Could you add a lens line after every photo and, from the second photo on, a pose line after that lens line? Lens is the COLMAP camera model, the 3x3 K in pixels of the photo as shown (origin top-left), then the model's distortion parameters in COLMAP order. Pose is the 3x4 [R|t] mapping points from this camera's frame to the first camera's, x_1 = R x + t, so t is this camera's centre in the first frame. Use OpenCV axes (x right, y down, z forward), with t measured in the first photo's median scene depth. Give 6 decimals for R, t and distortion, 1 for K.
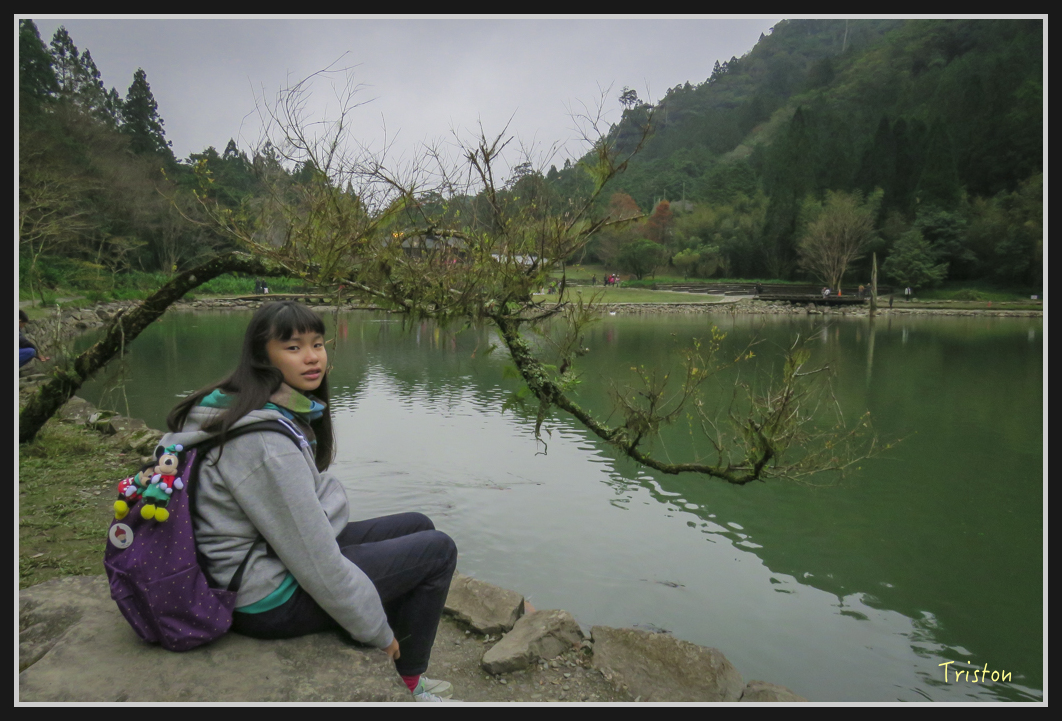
lens RADIAL K [[866.0, 0, 530.7], [0, 866.0, 361.5], [0, 0, 1]] dist [-0.000675, -0.001139]
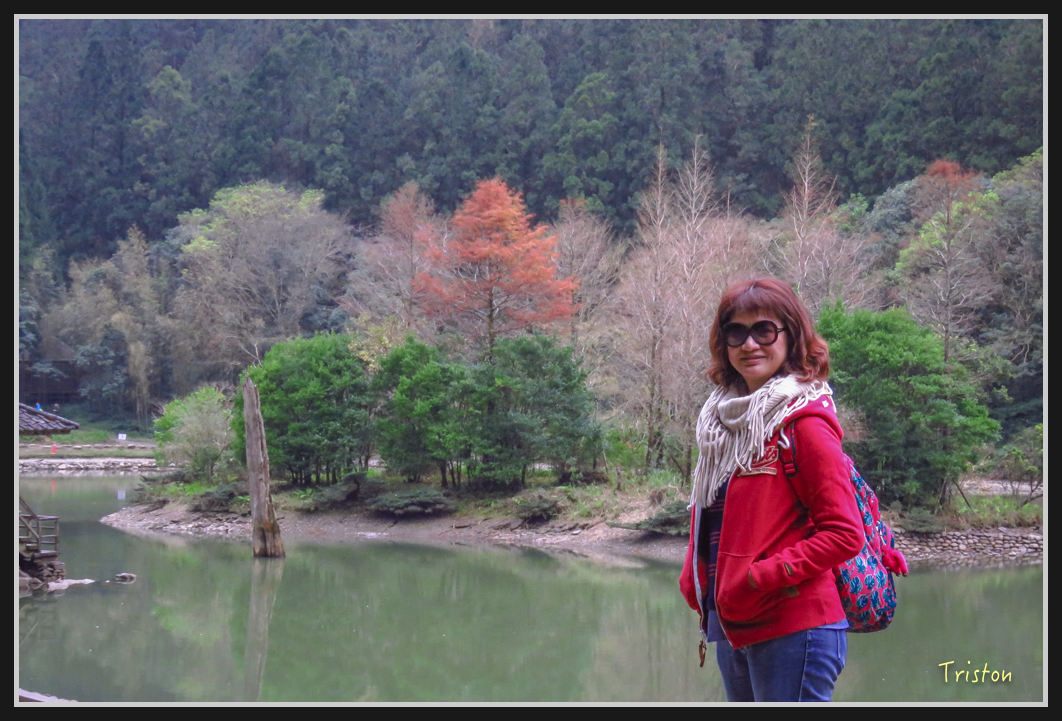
lens RADIAL K [[2282.7, 0, 529.5], [0, 2282.7, 358.8], [0, 0, 1]] dist [0.020331, 0.000000]
pose [[0.869190, 0.002145, 0.494474, 0.030354], [0.049982, 0.994488, -0.092174, 0.032801], [-0.491946, 0.104832, 0.864291, -0.518907]]
